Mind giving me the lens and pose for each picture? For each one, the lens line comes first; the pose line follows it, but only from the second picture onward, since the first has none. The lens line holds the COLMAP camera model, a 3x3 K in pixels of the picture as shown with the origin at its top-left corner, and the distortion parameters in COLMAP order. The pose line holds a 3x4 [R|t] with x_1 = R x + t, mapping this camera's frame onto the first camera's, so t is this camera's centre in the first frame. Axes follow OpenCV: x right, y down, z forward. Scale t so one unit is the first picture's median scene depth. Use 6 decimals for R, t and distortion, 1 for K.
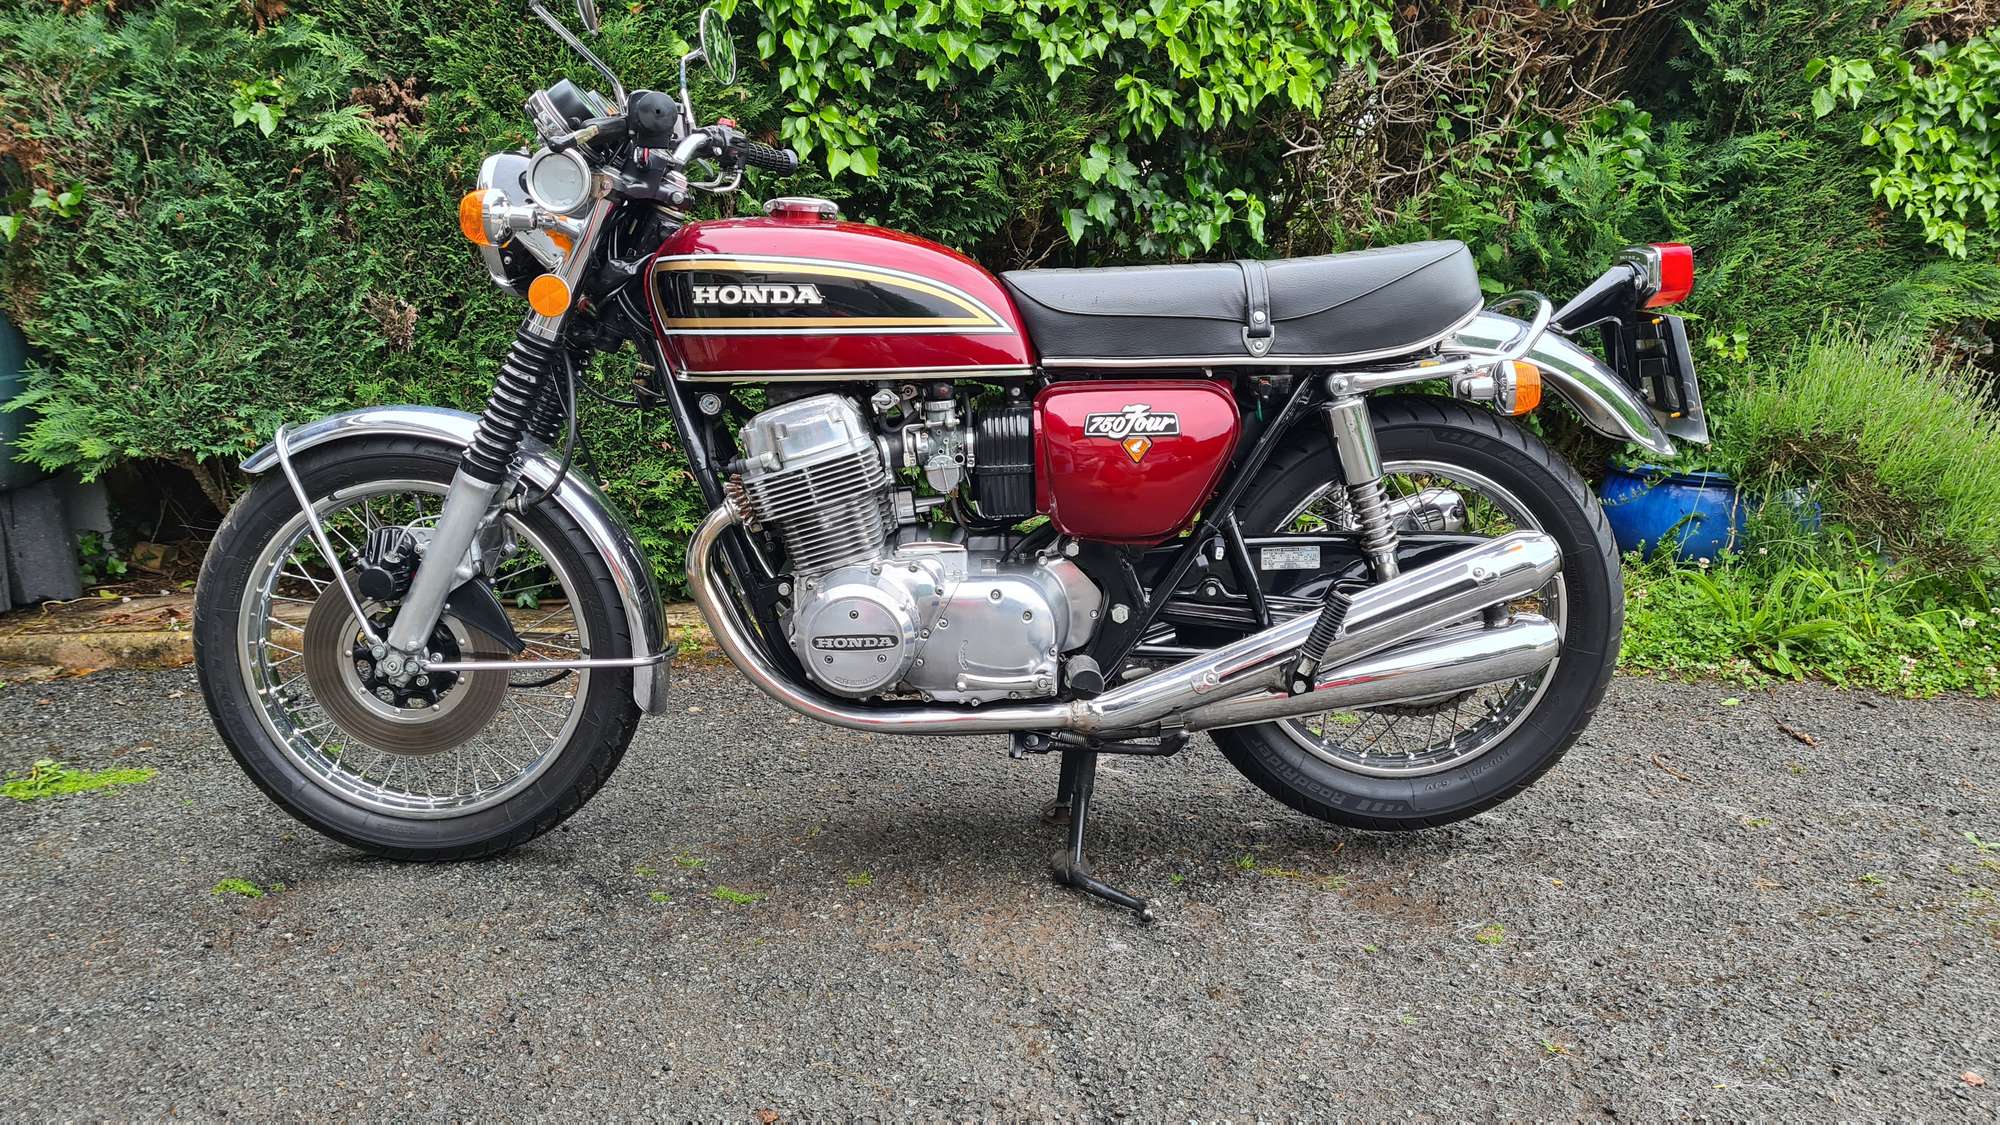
lens RADIAL K [[1518.0, 0, 1007.5], [0, 1518.0, 539.0], [0, 0, 1]] dist [0.060311, -0.049920]
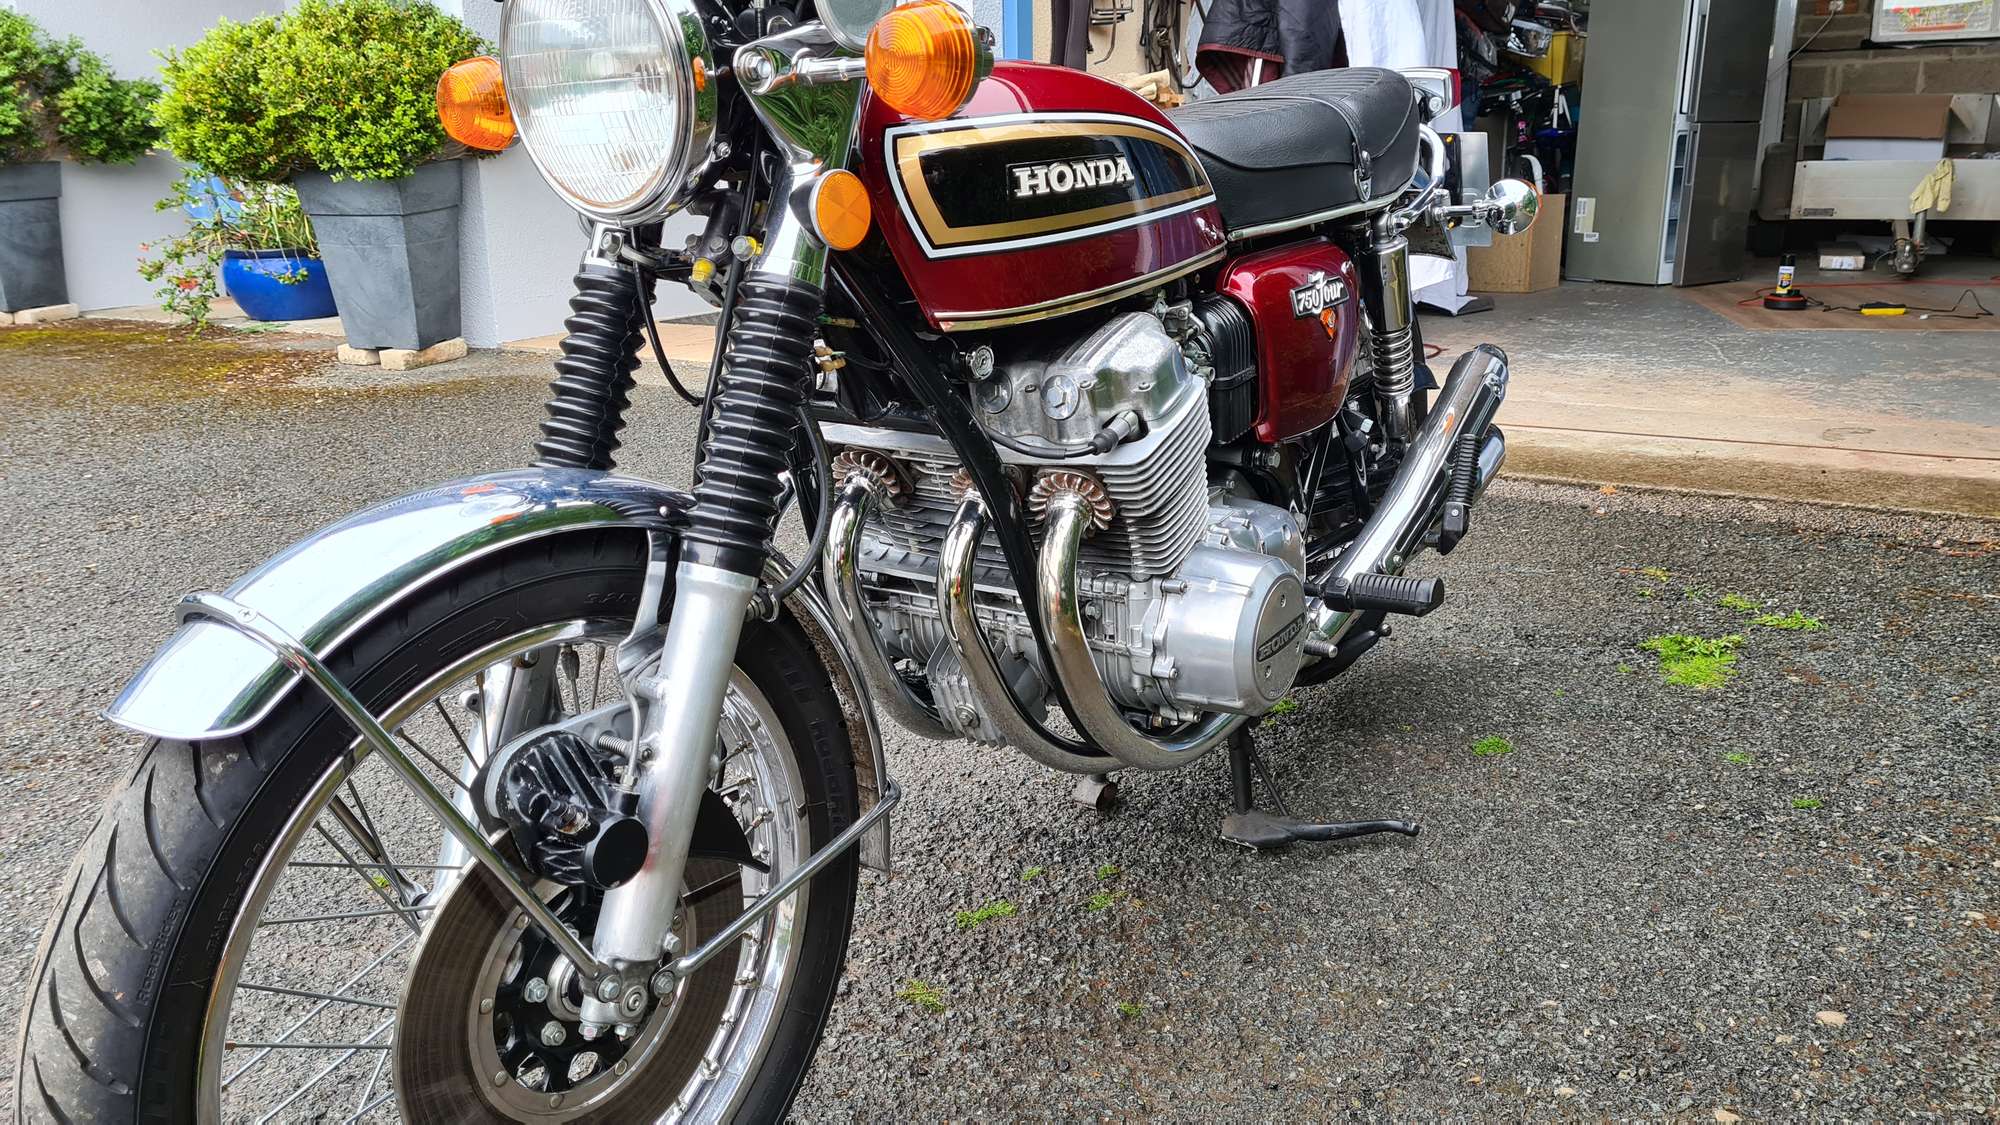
lens RADIAL K [[1518.0, 0, 1007.5], [0, 1518.0, 539.0], [0, 0, 1]] dist [0.060311, -0.049920]
pose [[0.571020, -0.262306, 0.777902, -0.704044], [0.190811, 0.964035, 0.185005, -0.133742], [-0.798453, 0.042791, 0.600534, 0.630764]]
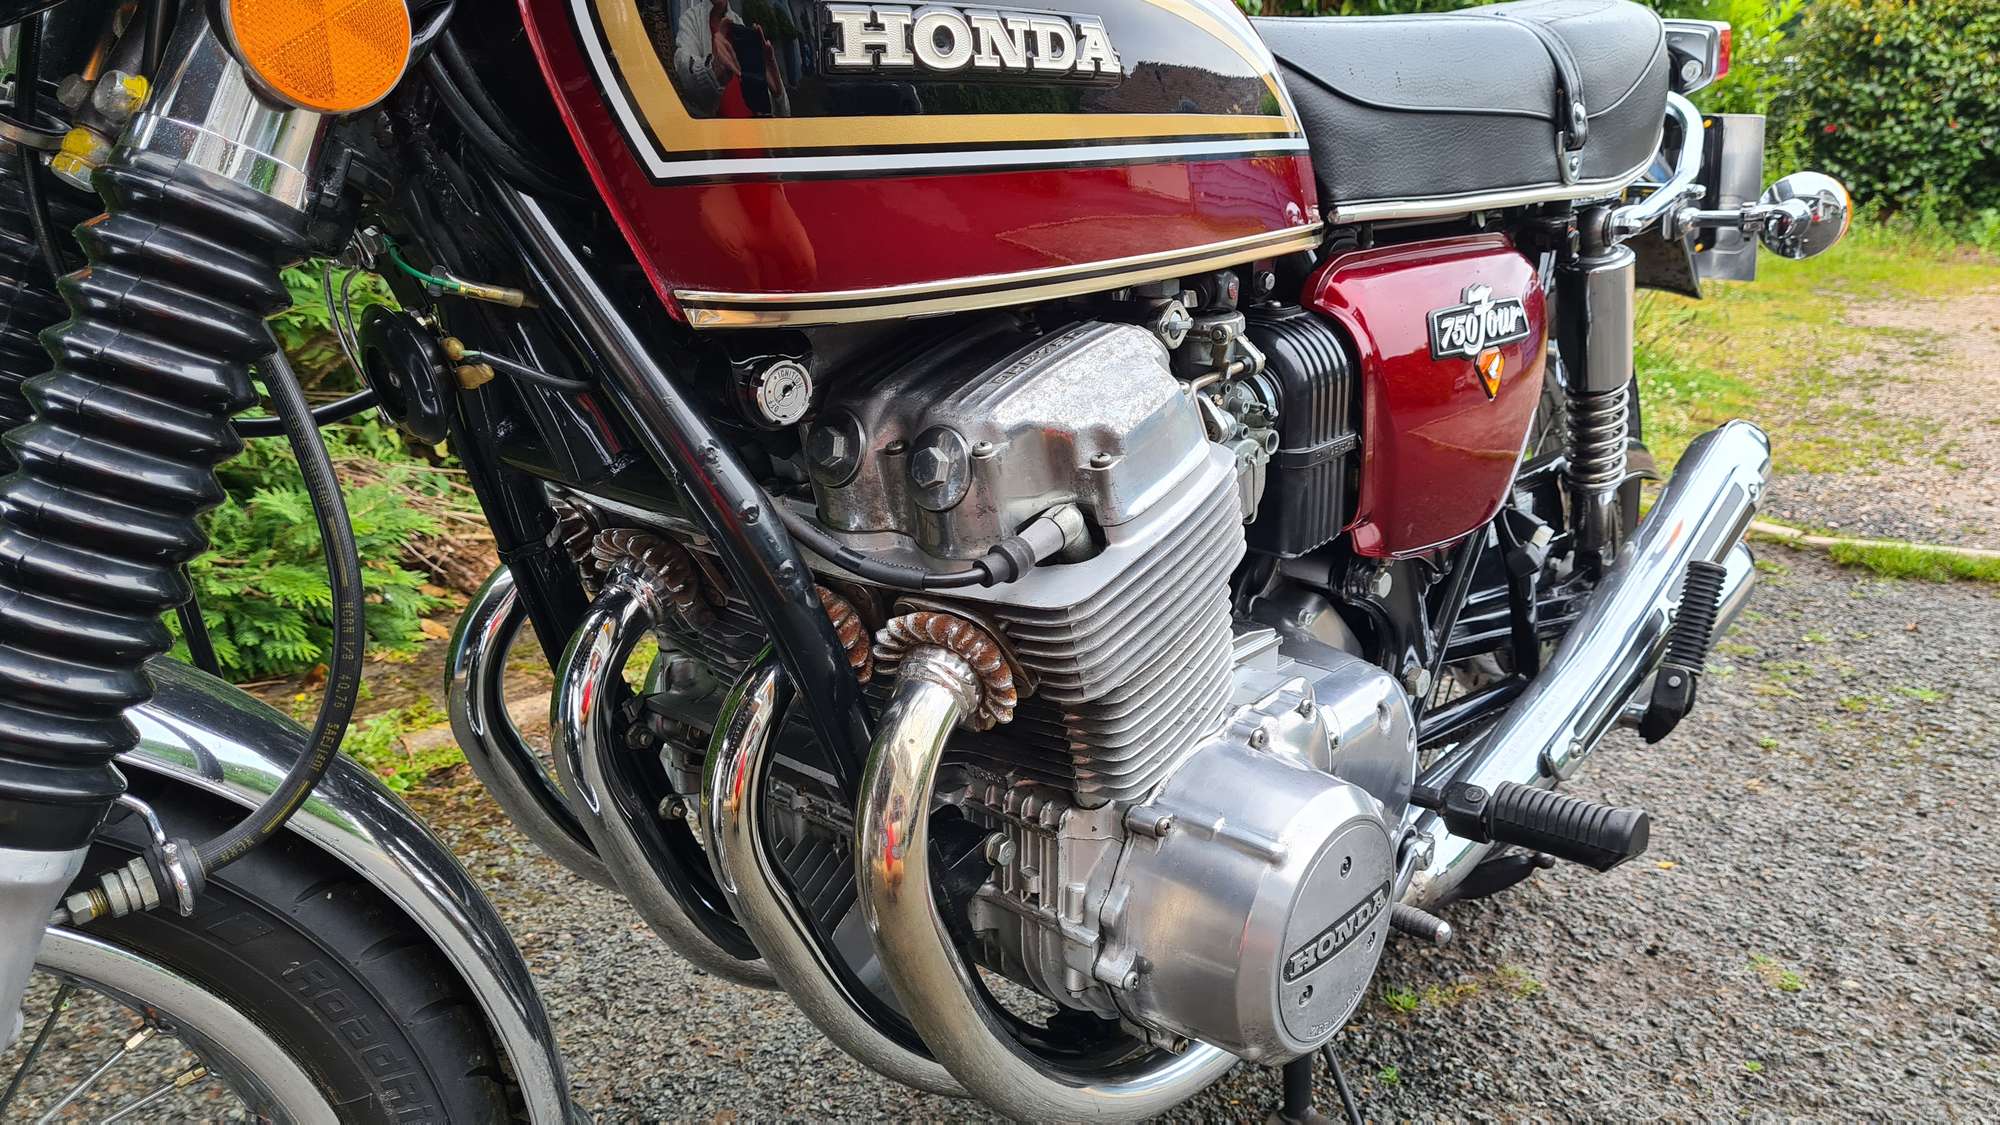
lens RADIAL K [[1537.6, 0, 1030.0], [0, 1537.6, 561.7], [0, 0, 1]] dist [0.051616, -0.044635]
pose [[0.665229, -0.206877, 0.717407, -0.412063], [0.124634, 0.978134, 0.166493, -0.102838], [-0.736164, -0.021343, 0.676467, 0.747882]]
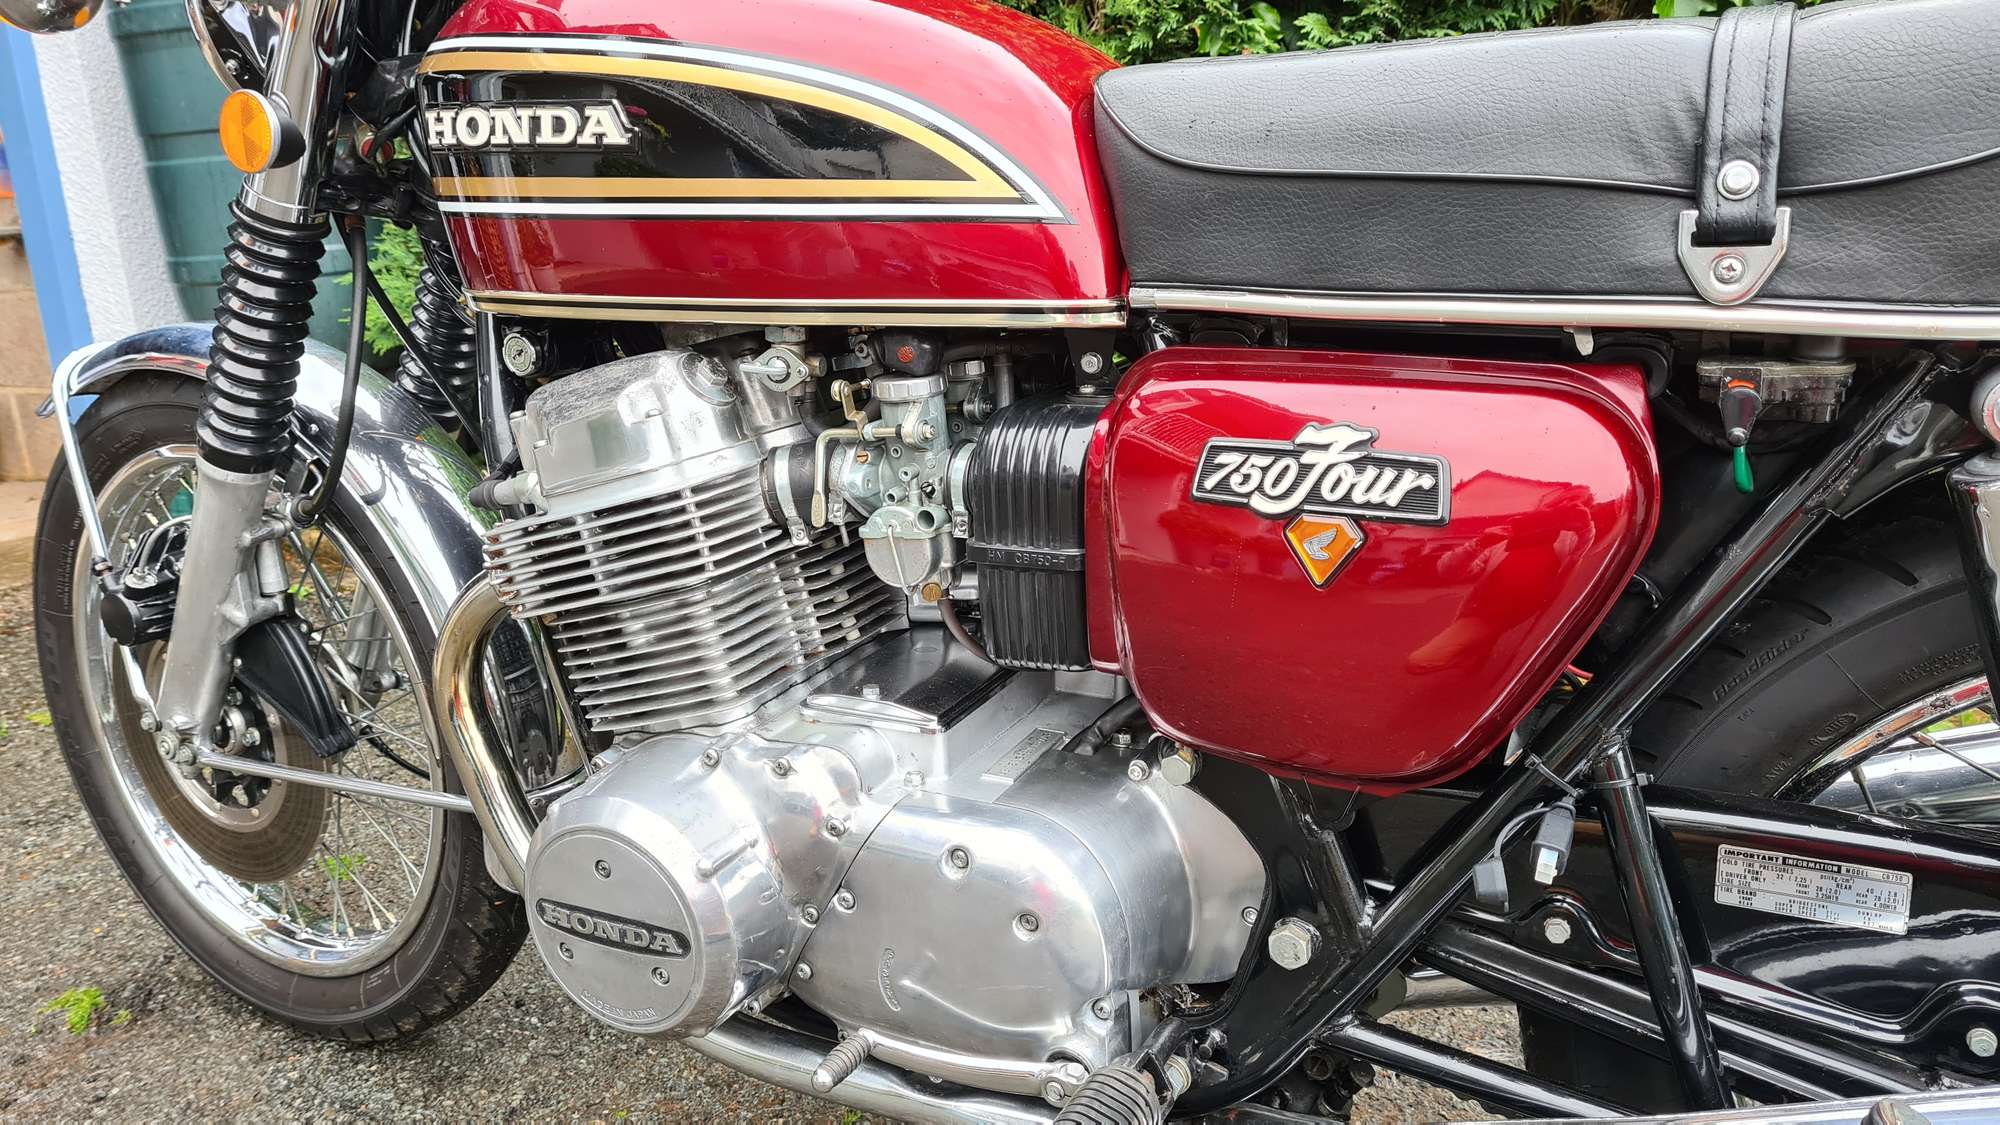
lens RADIAL K [[1518.0, 0, 1007.5], [0, 1518.0, 539.0], [0, 0, 1]] dist [0.060311, -0.049920]
pose [[0.887207, 0.109252, -0.448251, 0.179490], [-0.068879, 0.992035, 0.105459, -0.093942], [0.456202, -0.062689, 0.887665, 0.637149]]
